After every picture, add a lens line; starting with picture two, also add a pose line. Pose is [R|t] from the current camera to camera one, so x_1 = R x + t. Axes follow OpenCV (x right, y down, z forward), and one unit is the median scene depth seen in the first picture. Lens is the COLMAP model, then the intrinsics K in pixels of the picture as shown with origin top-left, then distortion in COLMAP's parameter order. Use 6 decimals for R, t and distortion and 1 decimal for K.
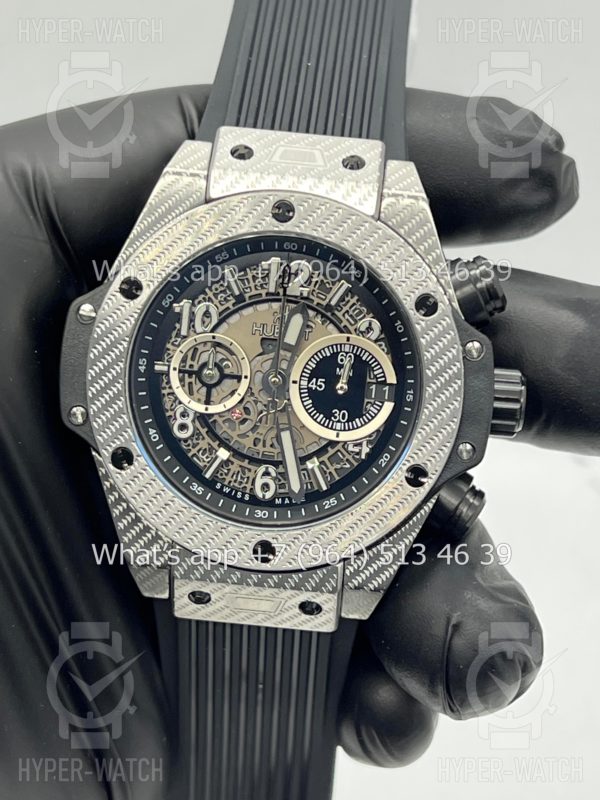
lens RADIAL K [[1865.3, 0, 300.4], [0, 1865.3, 396.7], [0, 0, 1]] dist [0.237425, 0.000000]
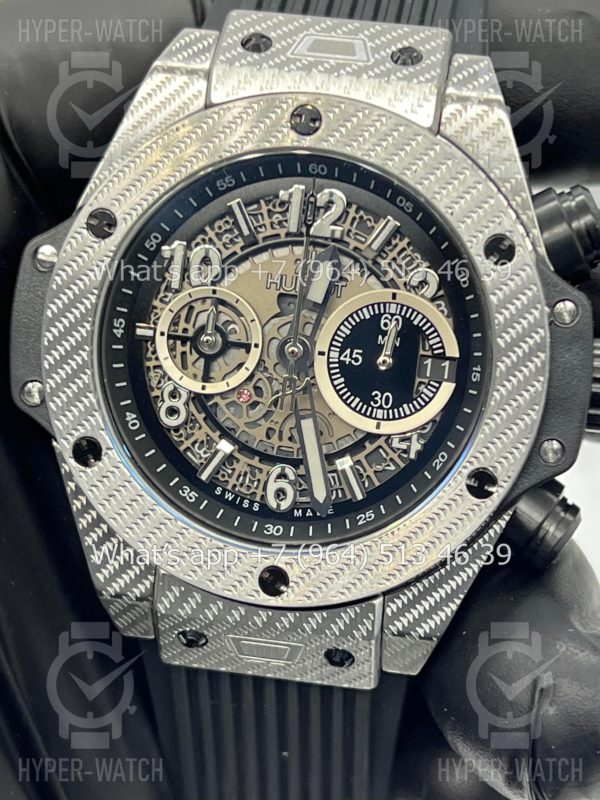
lens RADIAL K [[1865.3, 0, 297.2], [0, 1865.3, 402.2], [0, 0, 1]] dist [0.237425, 0.000000]
pose [[0.995787, 0.016920, -0.090117, 0.054558], [-0.016547, 0.999851, 0.004884, 0.008136], [0.090186, -0.003372, 0.995919, 0.259100]]
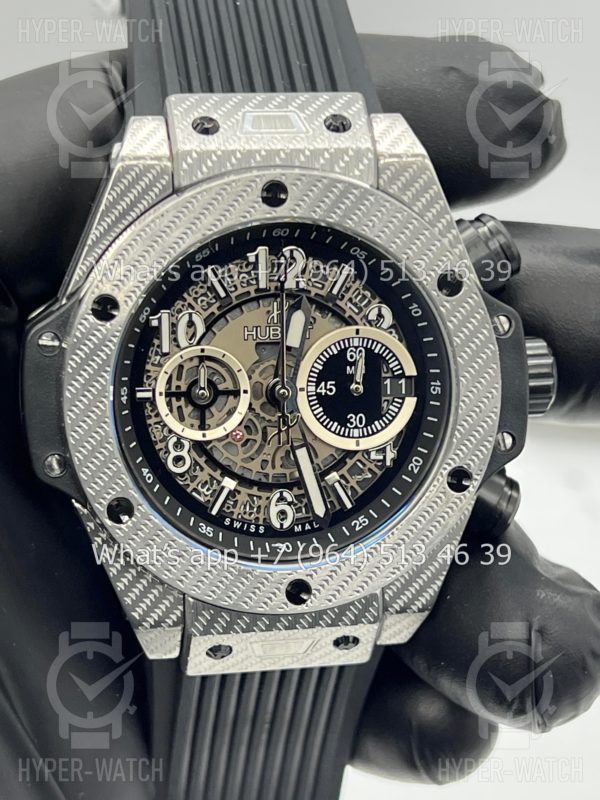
lens RADIAL K [[1865.3, 0, 299.7], [0, 1865.3, 417.9], [0, 0, 1]] dist [0.237425, 0.000000]
pose [[0.967785, -0.142786, 0.207374, -0.182784], [0.122242, 0.986521, 0.108779, -0.087993], [-0.220111, -0.079925, 0.972195, 0.168945]]
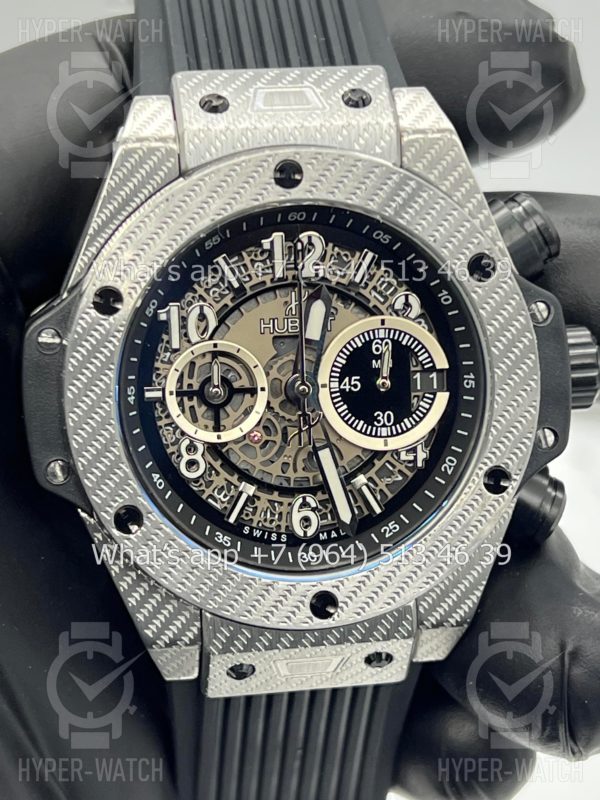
lens RADIAL K [[1865.3, 0, 301.0], [0, 1865.3, 398.7], [0, 0, 1]] dist [0.237425, 0.000000]
pose [[0.972449, -0.157000, 0.172318, -0.149465], [0.144794, 0.986114, 0.081332, -0.068147], [-0.182695, -0.054140, 0.981678, 0.225175]]
